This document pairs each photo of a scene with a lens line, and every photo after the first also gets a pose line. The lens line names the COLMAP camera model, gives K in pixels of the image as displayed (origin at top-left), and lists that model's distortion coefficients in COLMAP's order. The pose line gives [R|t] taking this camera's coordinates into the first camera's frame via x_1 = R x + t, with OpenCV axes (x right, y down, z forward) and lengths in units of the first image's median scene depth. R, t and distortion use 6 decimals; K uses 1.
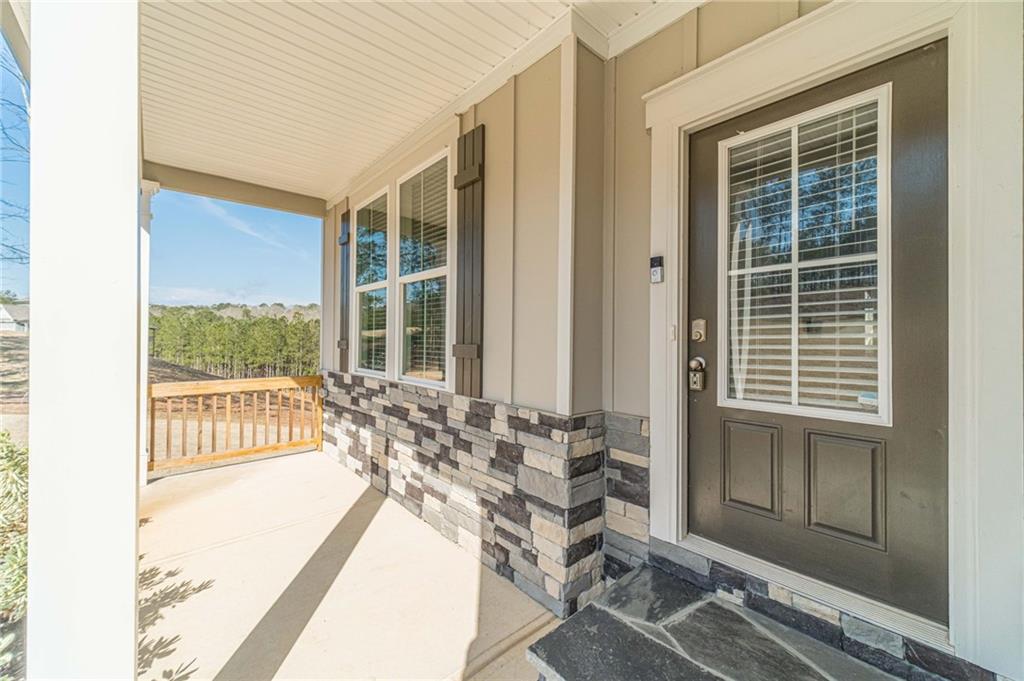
lens RADIAL K [[416.5, 0, 517.8], [0, 416.5, 336.0], [0, 0, 1]] dist [0.001958, 0.000151]
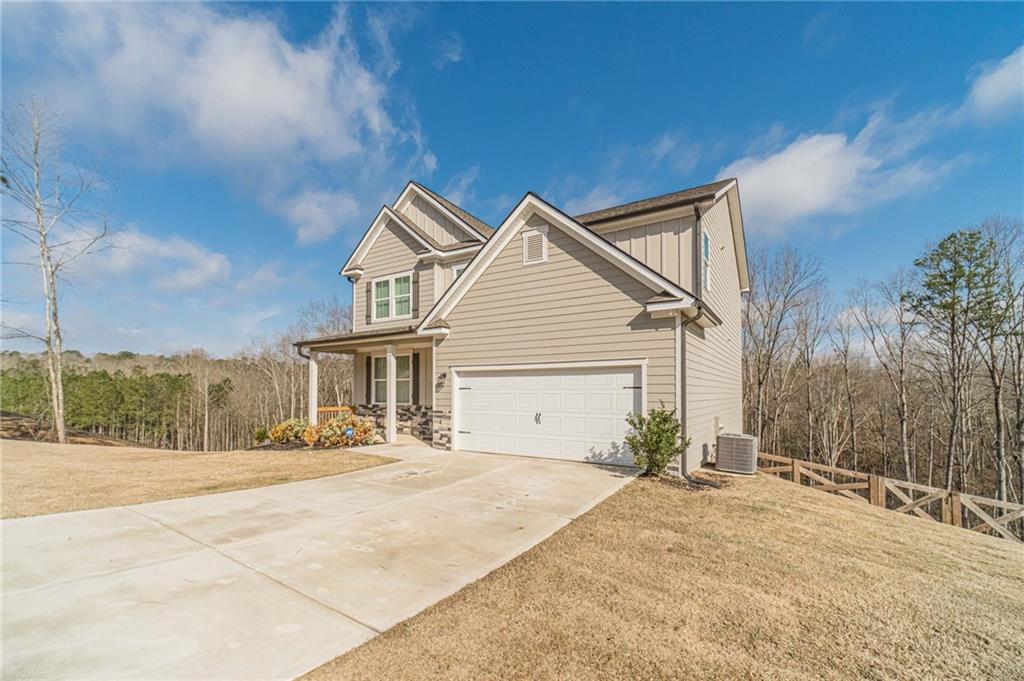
lens RADIAL K [[430.5, 0, 510.1], [0, 430.5, 346.3], [0, 0, 1]] dist [0.000405, -0.000037]
pose [[0.960157, 0.016358, 0.278982, -0.442173], [0.010703, 0.995401, -0.095200, -0.053064], [-0.279257, 0.094392, 0.955566, -3.990015]]
